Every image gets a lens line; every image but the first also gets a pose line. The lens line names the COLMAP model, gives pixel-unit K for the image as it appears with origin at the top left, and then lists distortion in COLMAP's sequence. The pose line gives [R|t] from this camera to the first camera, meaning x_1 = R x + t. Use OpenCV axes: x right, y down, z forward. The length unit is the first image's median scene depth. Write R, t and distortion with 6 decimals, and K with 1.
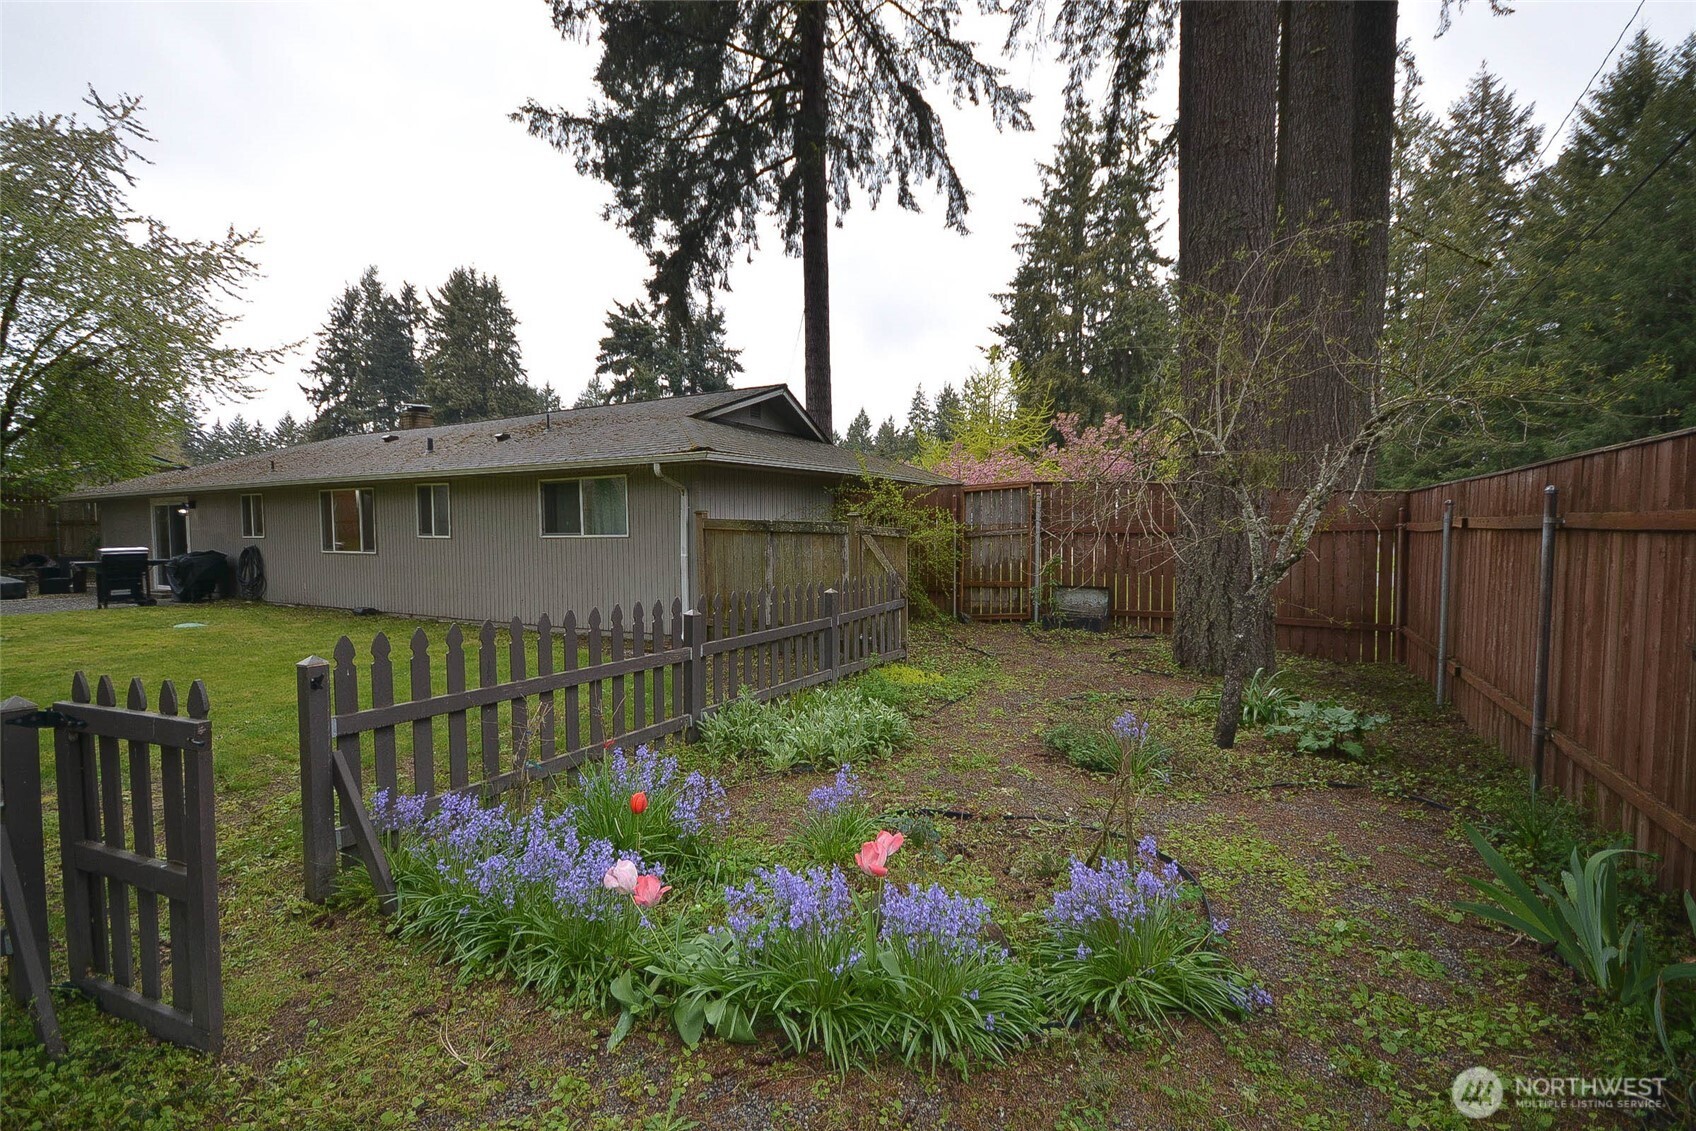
lens RADIAL K [[746.6, 0, 848.0], [0, 746.6, 565.5], [0, 0, 1]] dist [-0.003302, -0.000189]
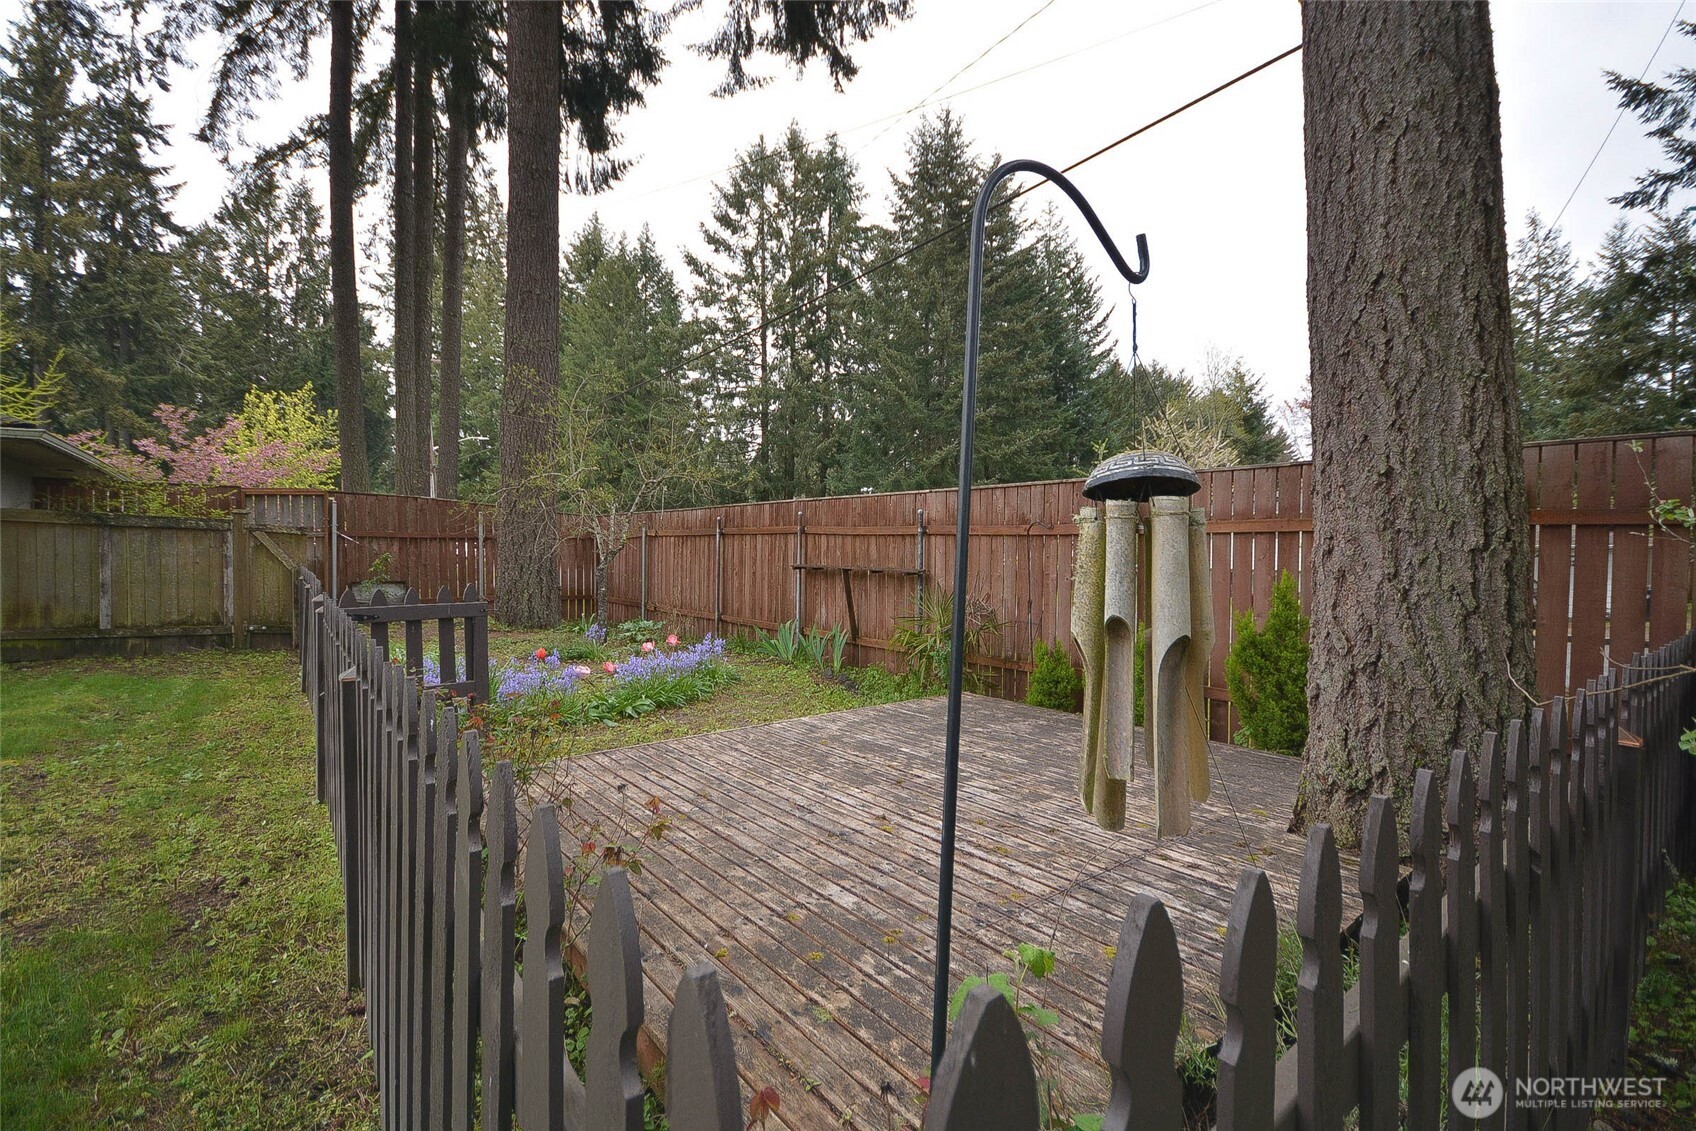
lens RADIAL K [[712.5, 0, 902.9], [0, 712.5, 573.6], [0, 0, 1]] dist [-0.000453, -0.011691]
pose [[0.316702, -0.026882, 0.948144, -0.080128], [0.038932, 0.999124, 0.015323, 0.004955], [-0.947726, 0.032060, 0.317471, -0.023906]]
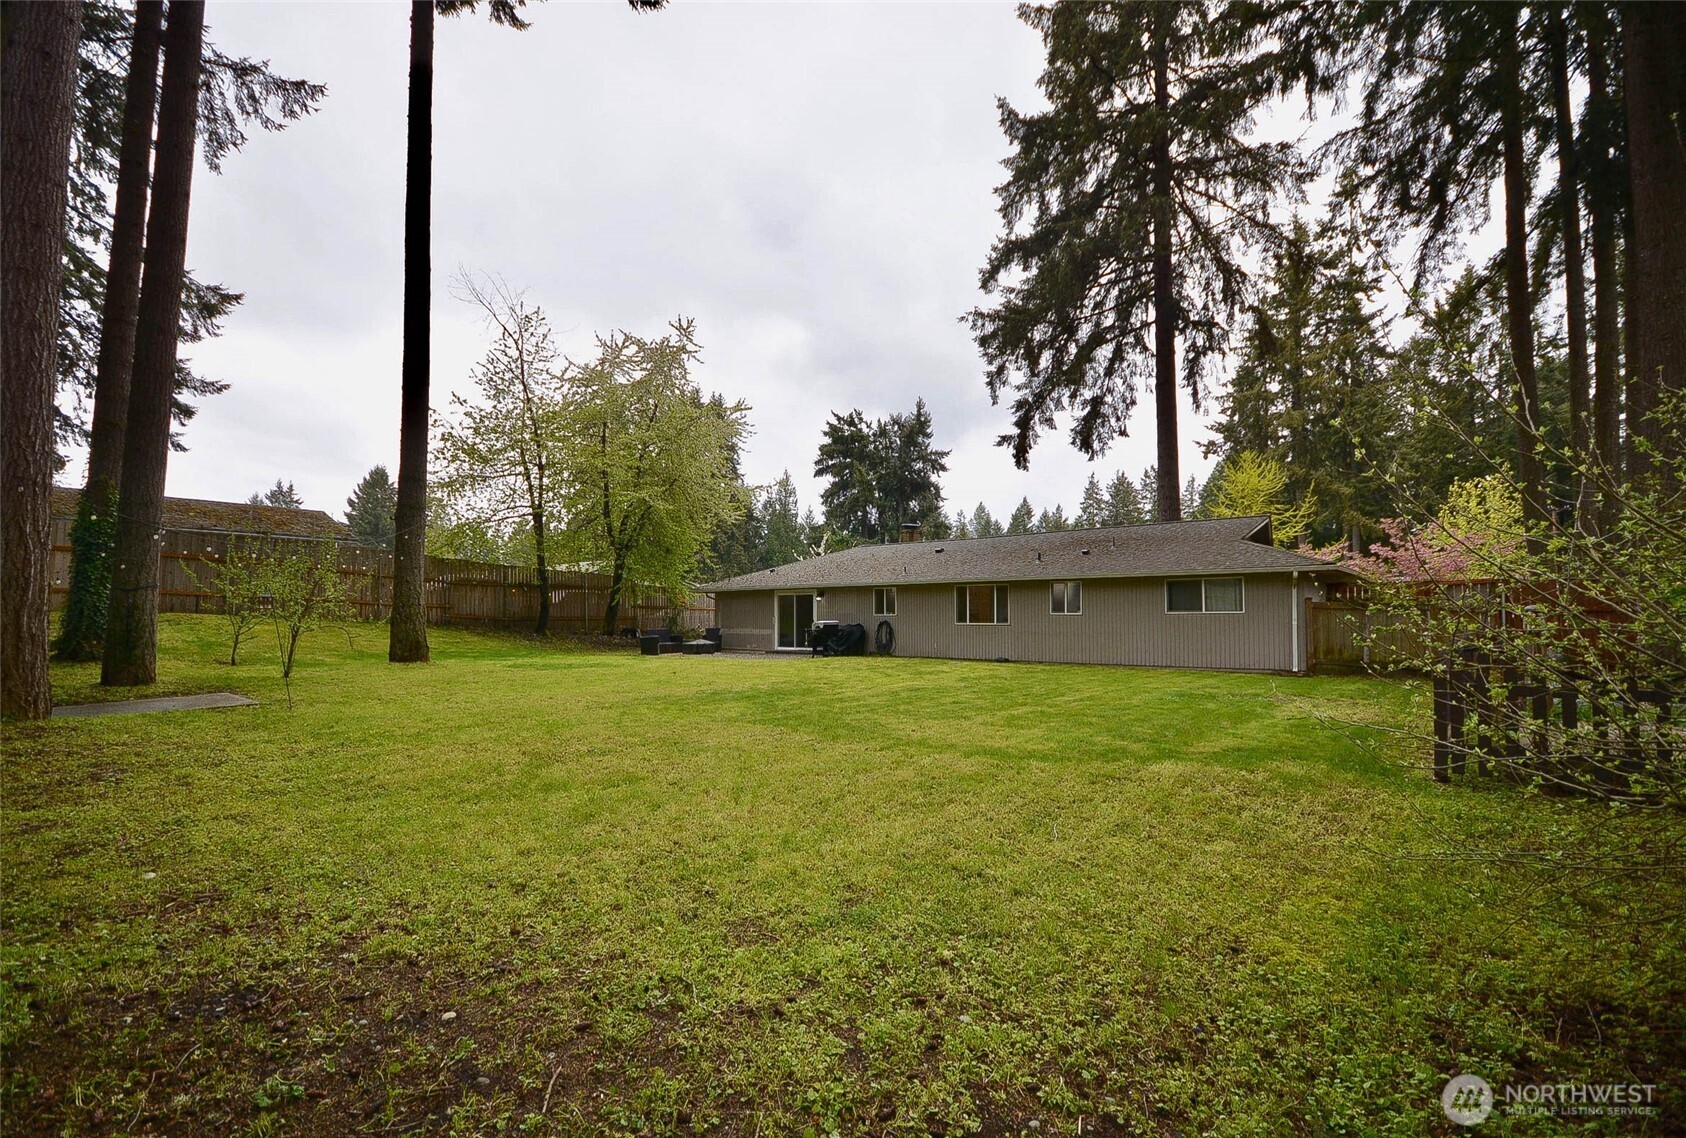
lens RADIAL K [[770.5, 0, 845.4], [0, 770.5, 587.1], [0, 0, 1]] dist [0.012397, -0.000237]
pose [[0.985859, -0.002297, -0.167564, -0.134470], [-0.012911, 0.995893, -0.089613, 0.010924], [0.167082, 0.090509, 0.981780, -0.134149]]
